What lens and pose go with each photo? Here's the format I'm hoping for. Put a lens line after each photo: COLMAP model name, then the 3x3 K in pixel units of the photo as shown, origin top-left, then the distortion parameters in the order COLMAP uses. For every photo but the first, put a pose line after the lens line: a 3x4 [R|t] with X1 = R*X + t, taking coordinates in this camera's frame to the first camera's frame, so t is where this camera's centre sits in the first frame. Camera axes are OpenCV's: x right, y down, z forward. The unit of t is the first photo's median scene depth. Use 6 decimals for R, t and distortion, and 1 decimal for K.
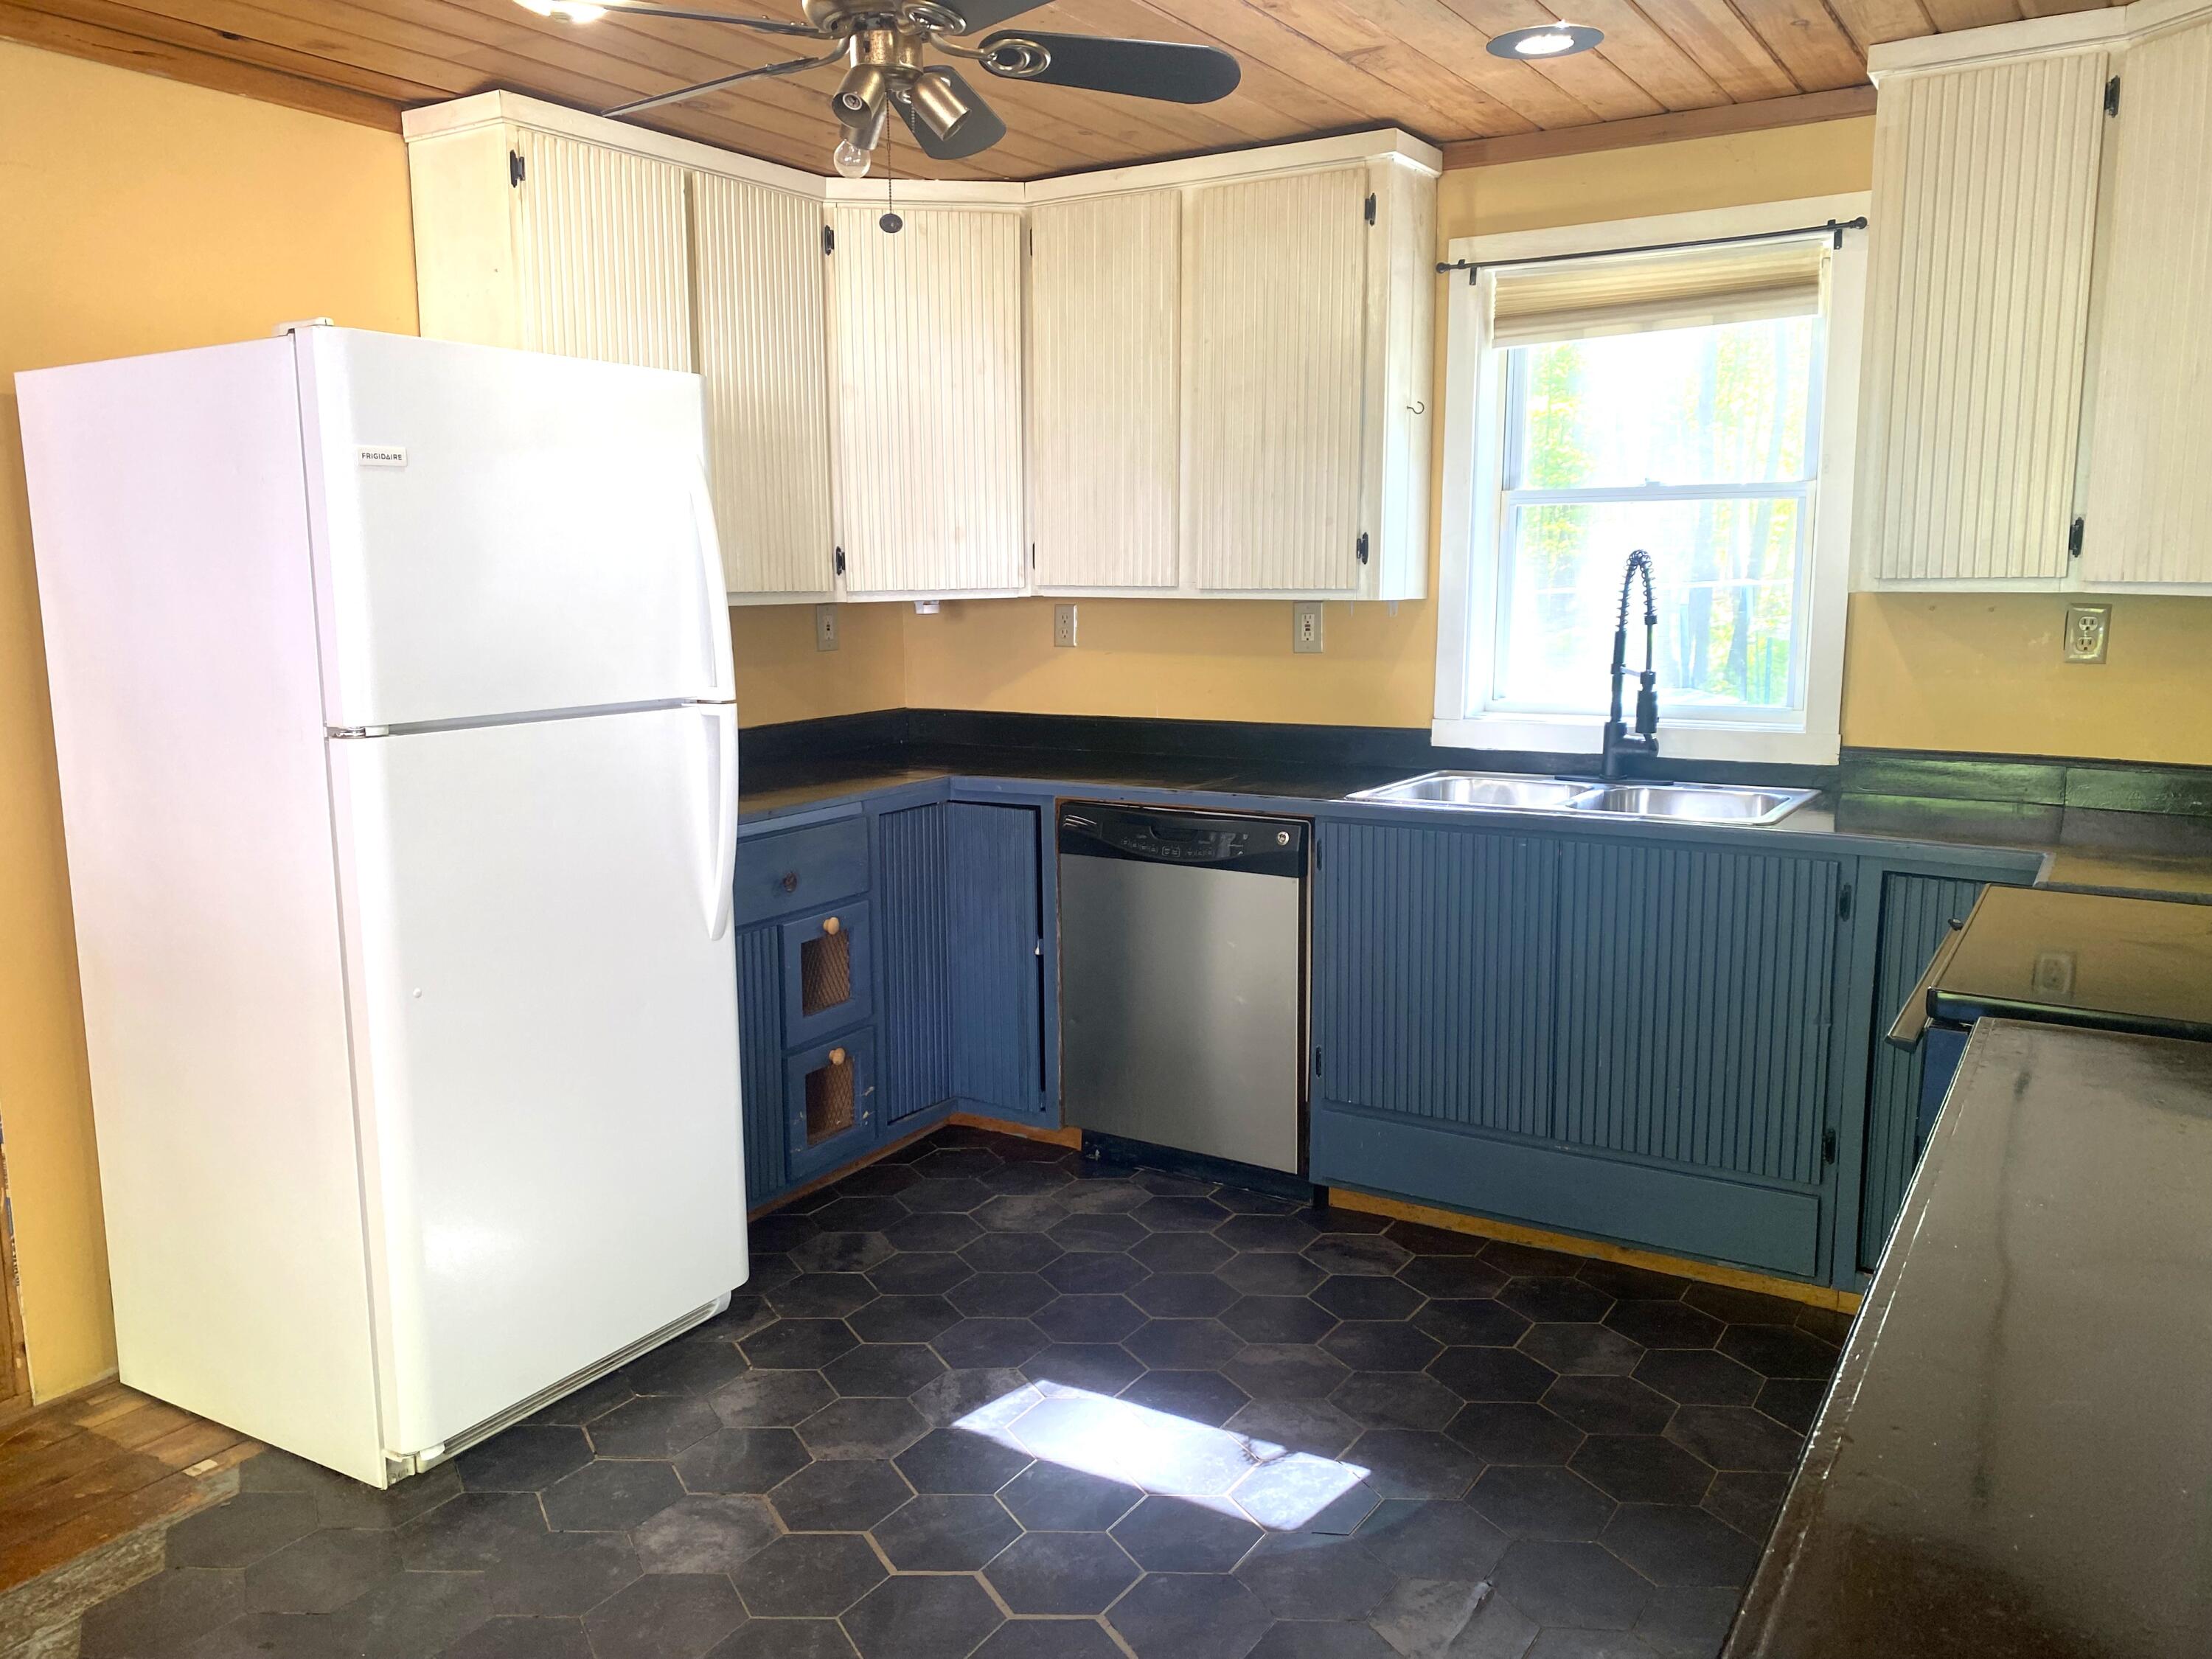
lens RADIAL K [[1673.9, 0, 1089.7], [0, 1673.9, 809.7], [0, 0, 1]] dist [0.030441, -0.025650]
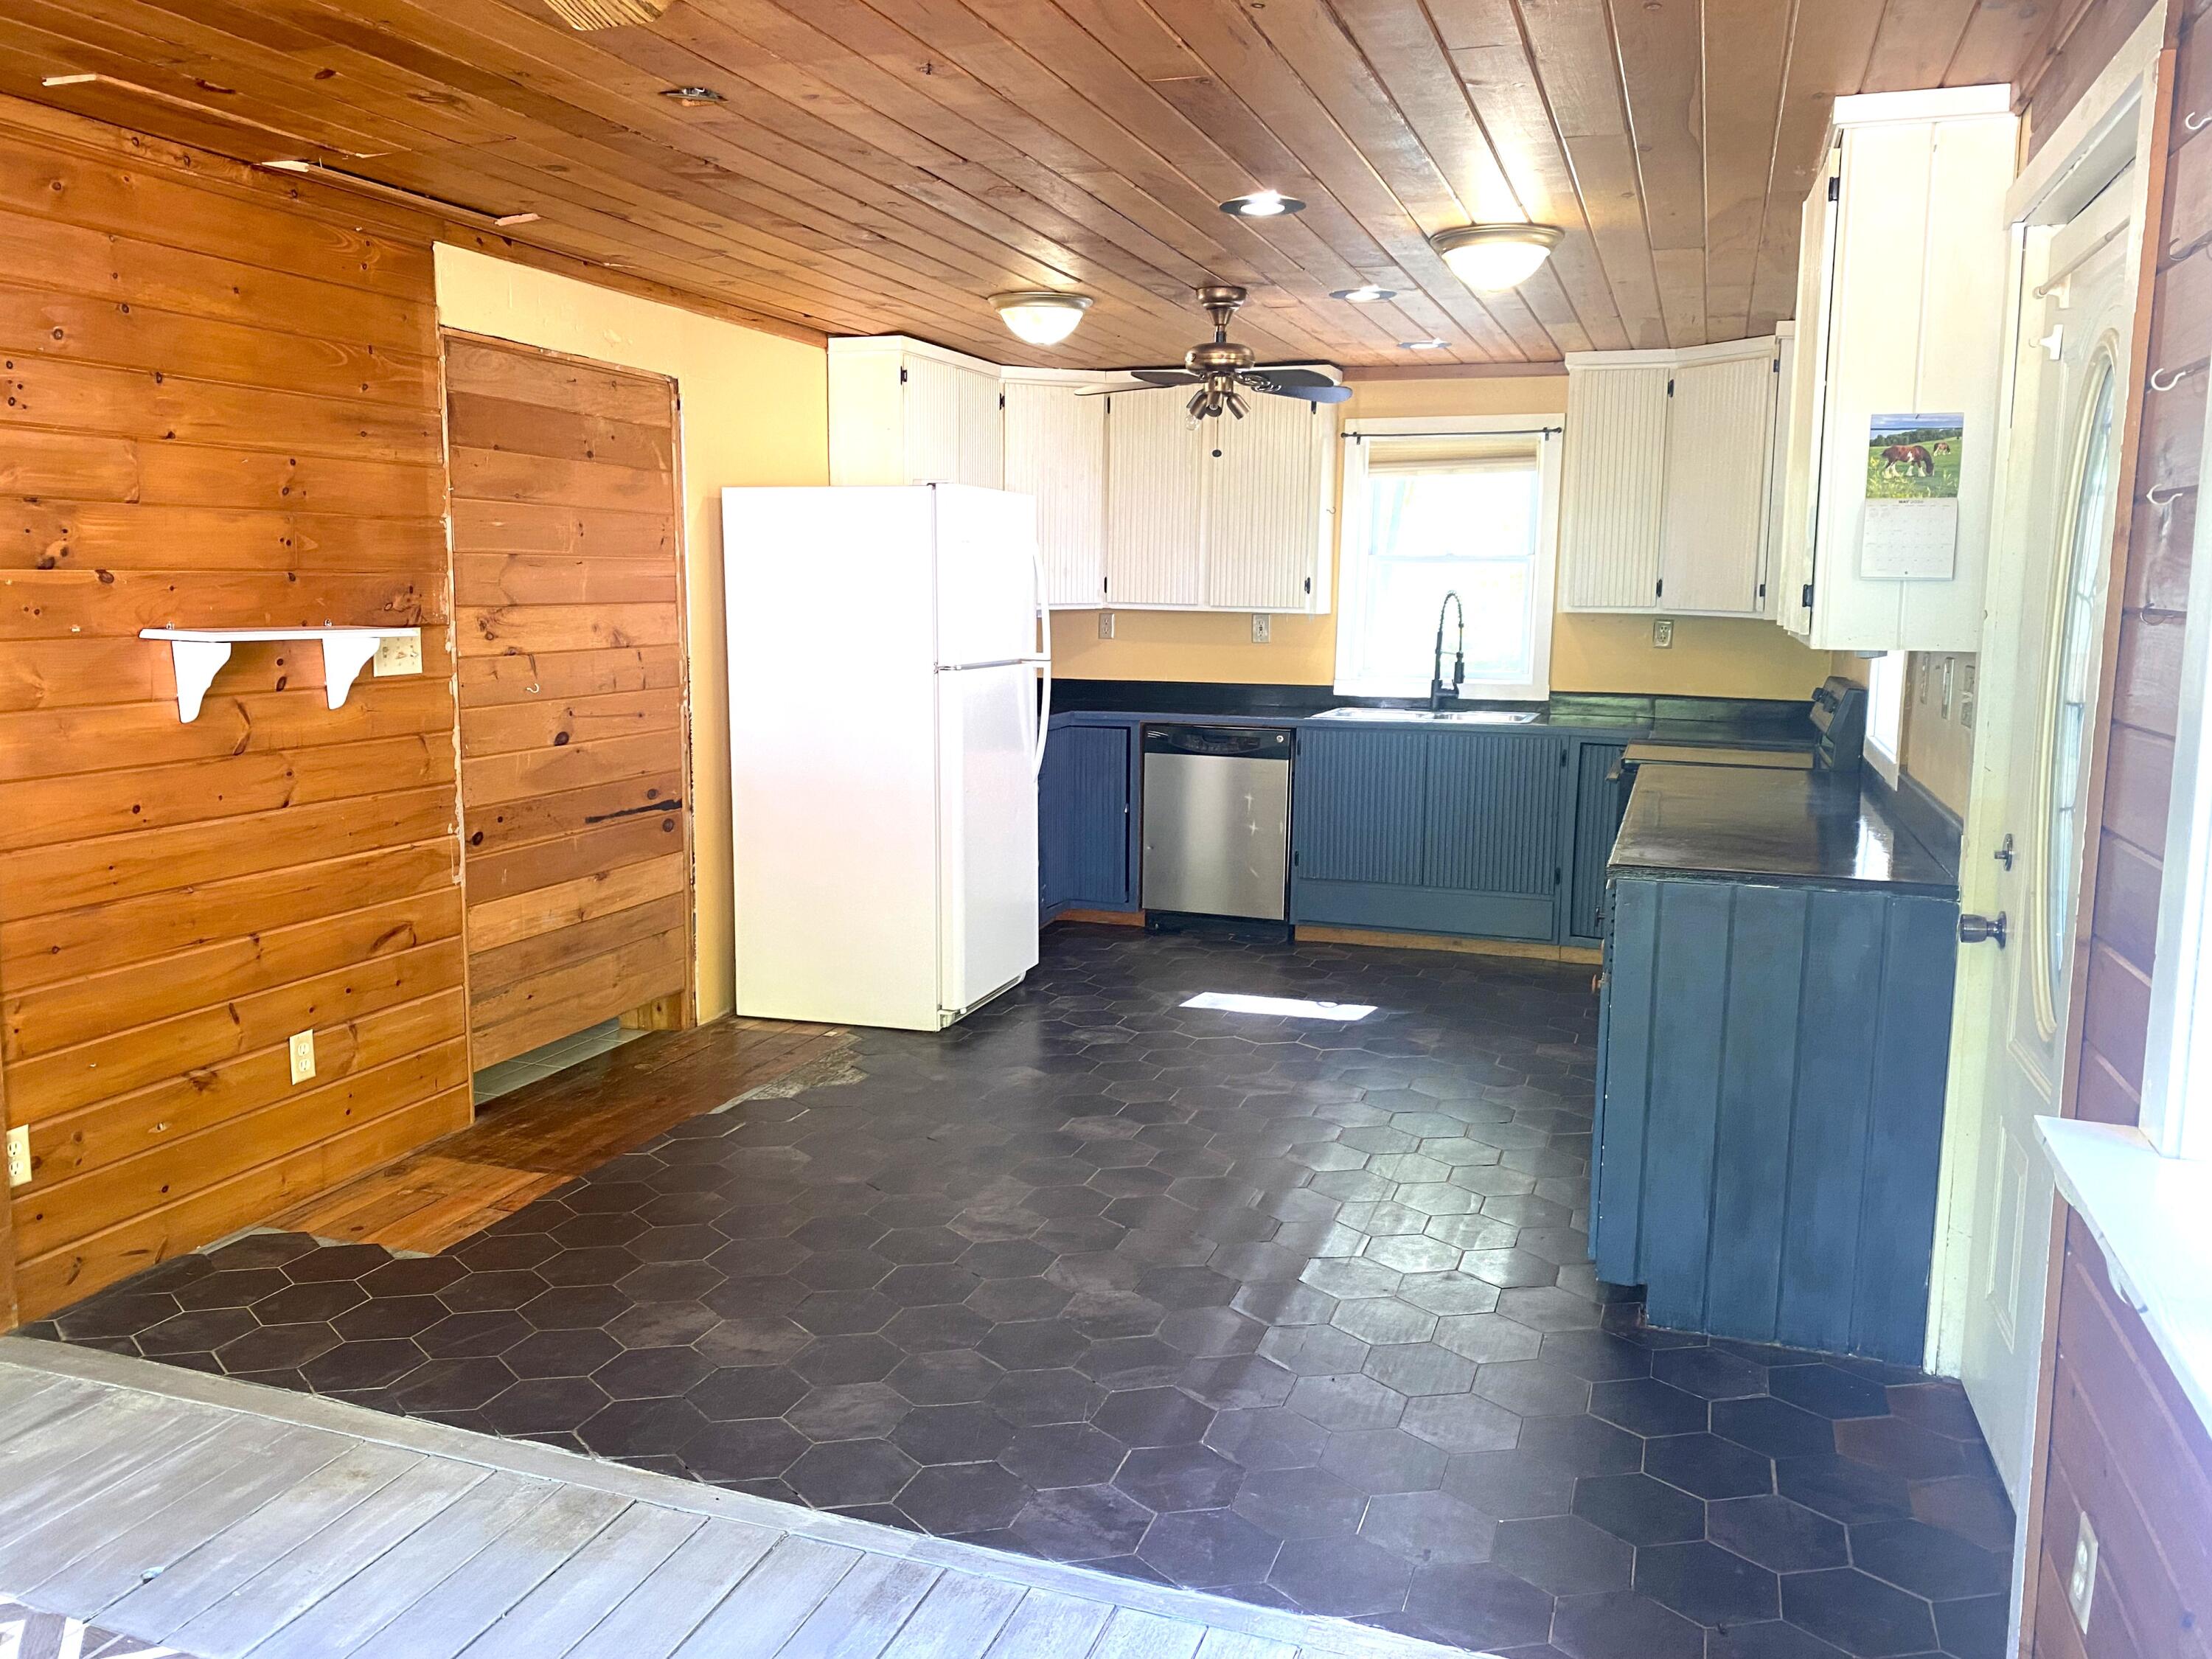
lens RADIAL K [[1673.9, 0, 1084.0], [0, 1673.9, 821.4], [0, 0, 1]] dist [0.030441, -0.025650]
pose [[0.975442, -0.012393, 0.219909, -0.515096], [0.013680, 0.999897, -0.004329, 0.115062], [-0.219833, 0.007231, 0.975511, -0.788918]]
